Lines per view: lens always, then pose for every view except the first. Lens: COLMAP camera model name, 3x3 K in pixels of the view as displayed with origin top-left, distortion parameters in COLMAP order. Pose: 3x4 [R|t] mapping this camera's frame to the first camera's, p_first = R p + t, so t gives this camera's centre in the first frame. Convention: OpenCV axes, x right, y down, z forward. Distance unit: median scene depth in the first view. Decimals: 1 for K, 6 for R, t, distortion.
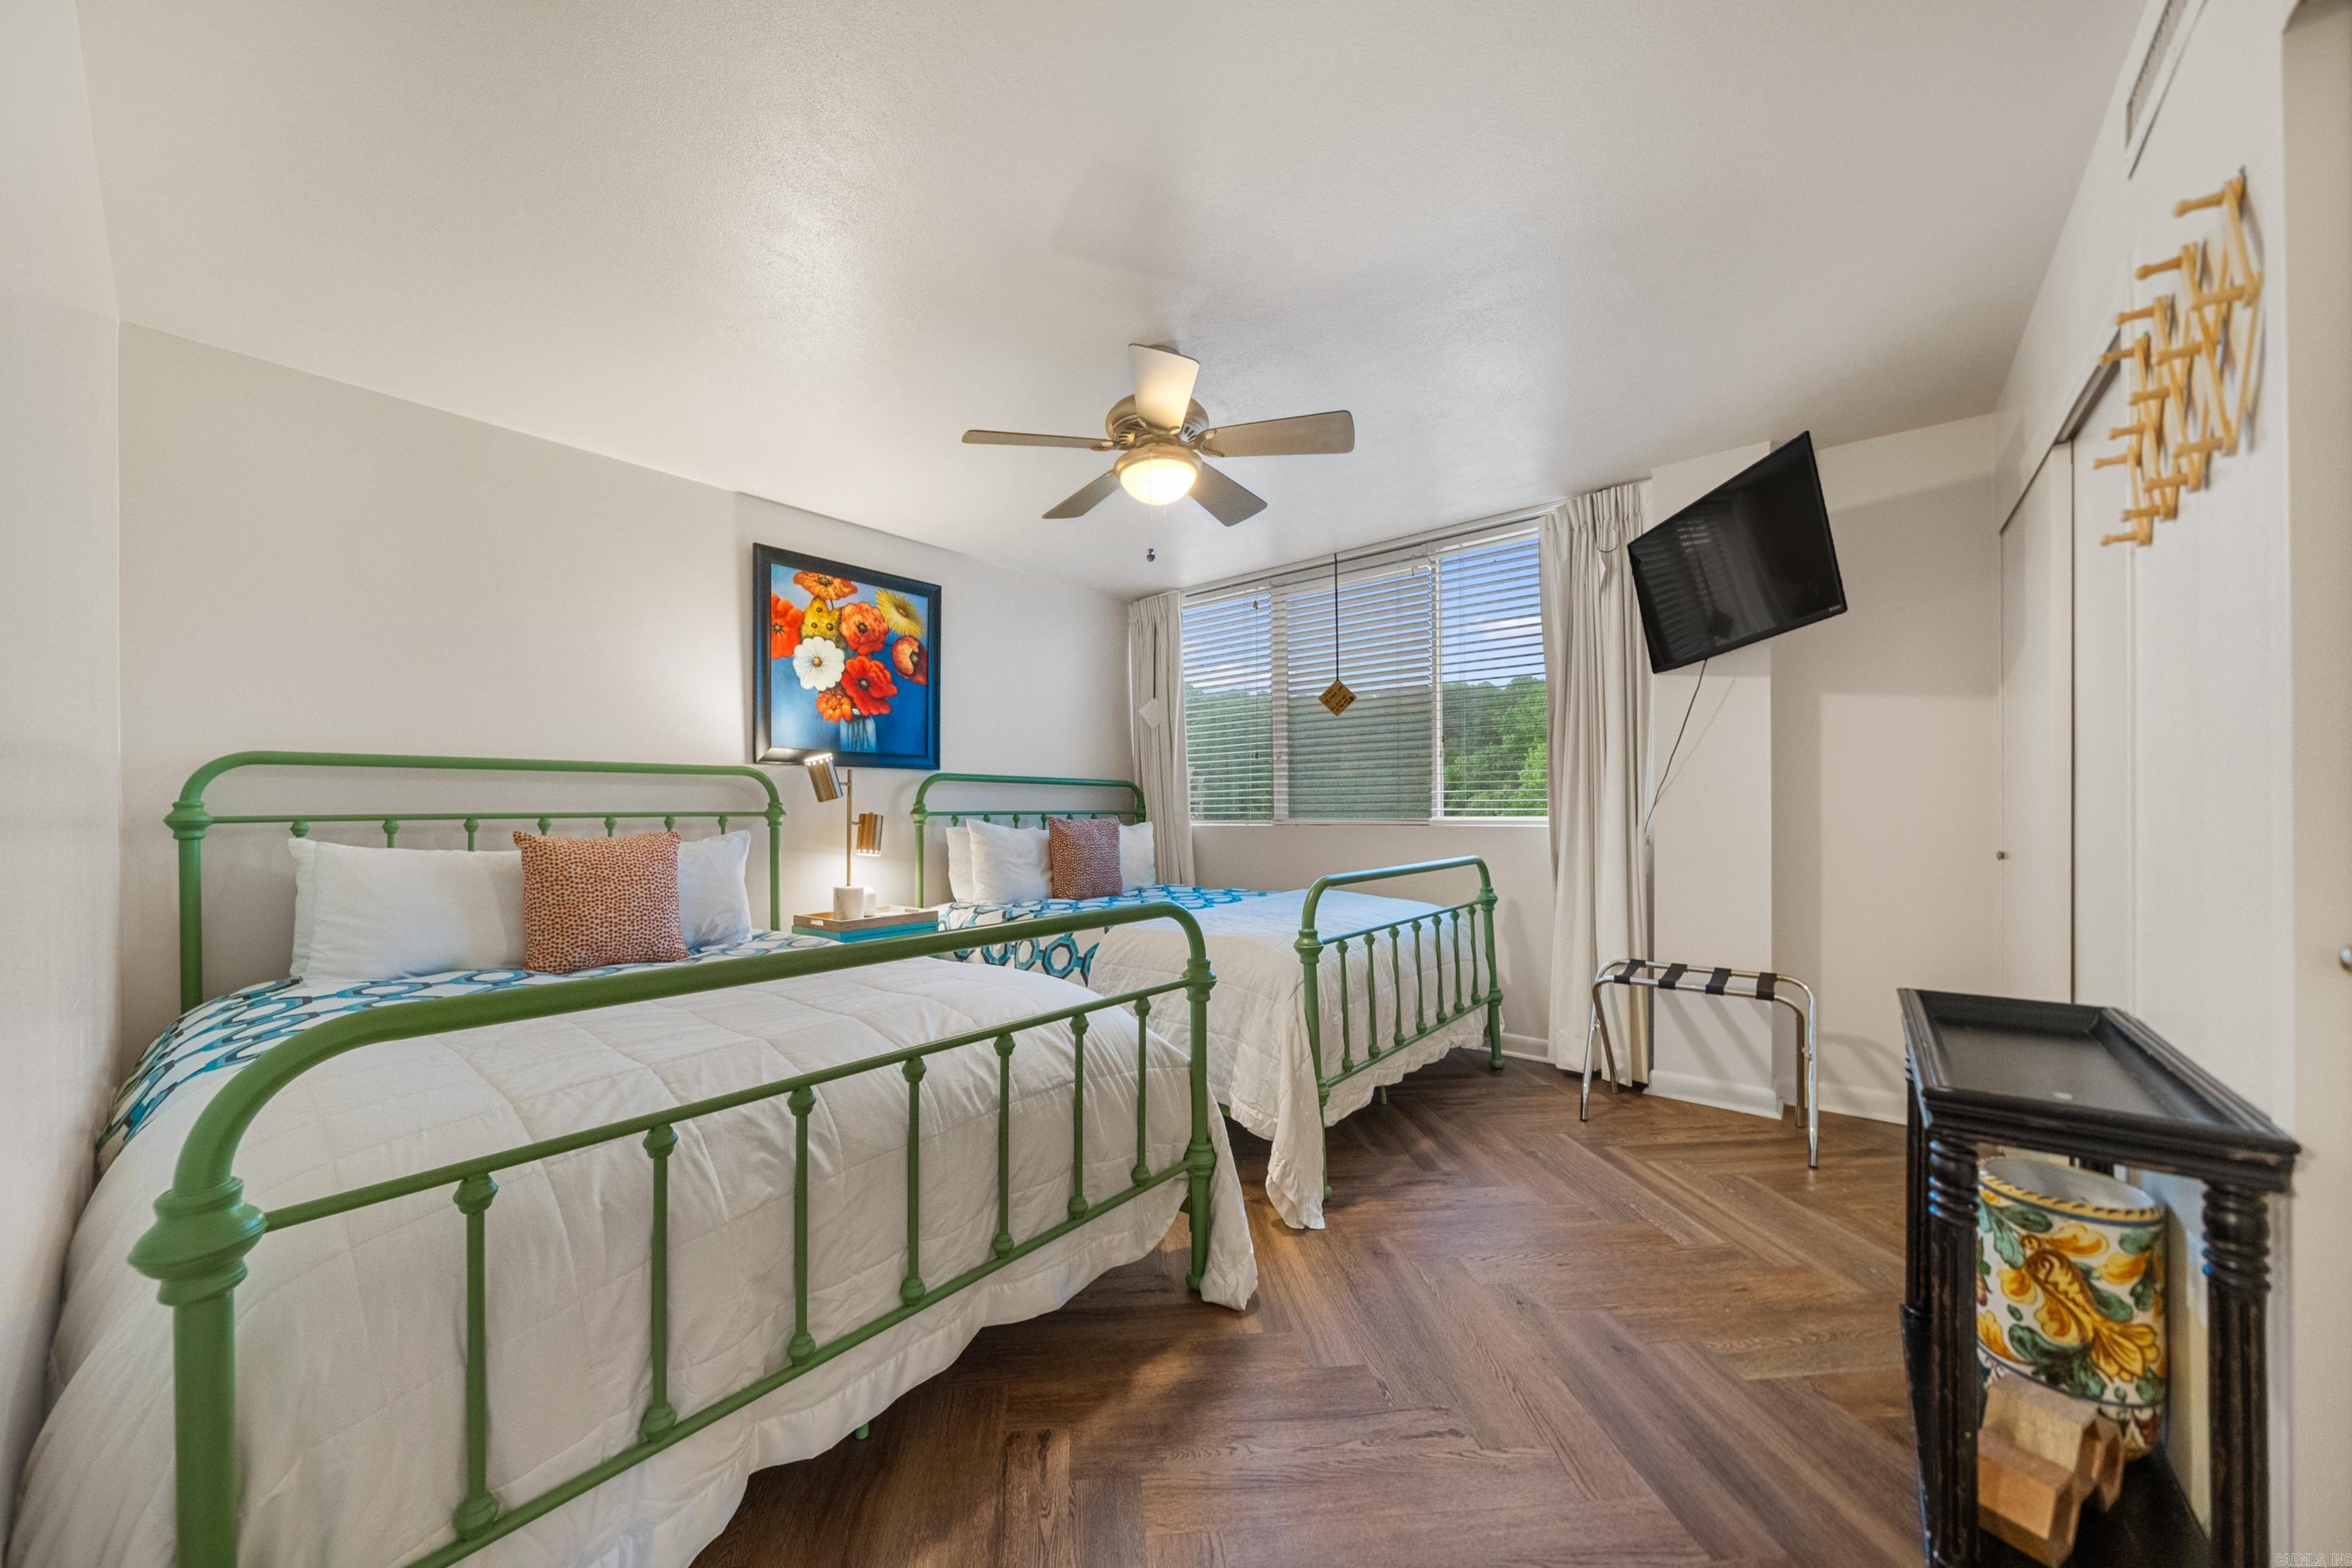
lens RADIAL K [[803.4, 0, 1171.6], [0, 803.4, 788.3], [0, 0, 1]] dist [-0.005392, -0.000331]
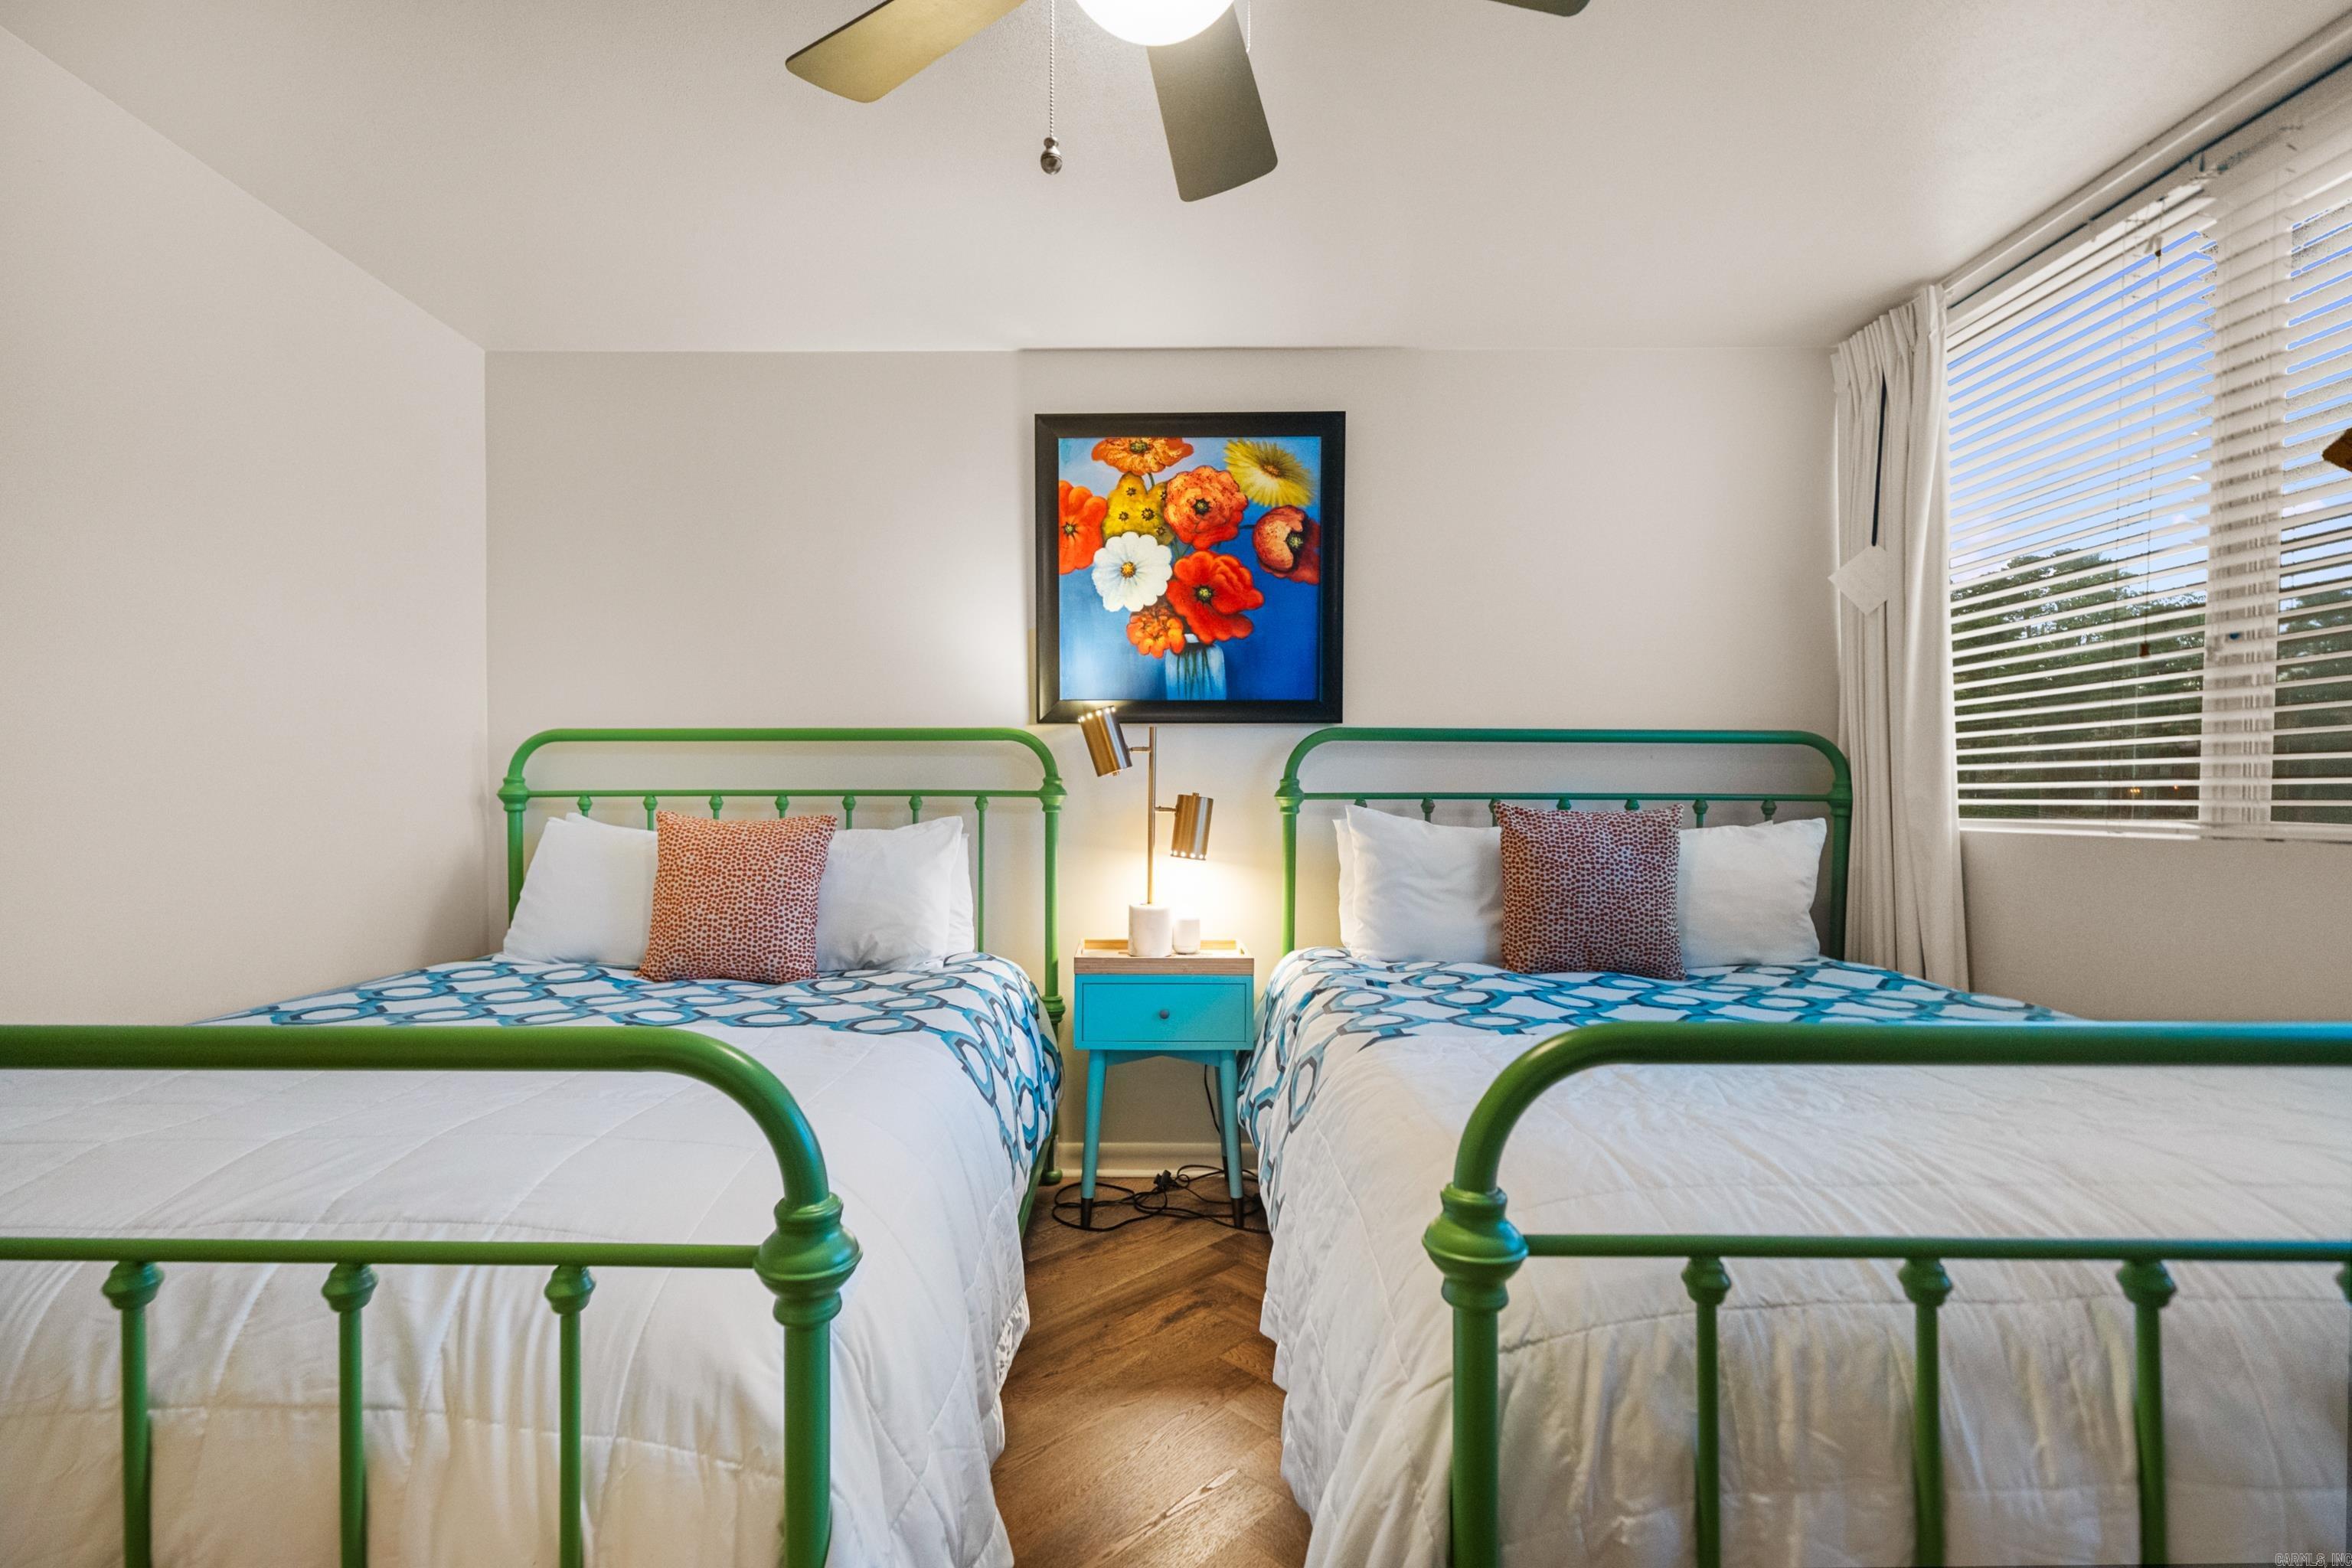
lens RADIAL K [[1069.8, 0, 1171.0], [0, 1069.8, 797.2], [0, 0, 1]] dist [0.001339, -0.000026]
pose [[0.633586, 0.010744, -0.773598, 0.270911], [0.013899, 0.999584, 0.025266, 0.011332], [0.773547, -0.026761, 0.633173, 0.437331]]
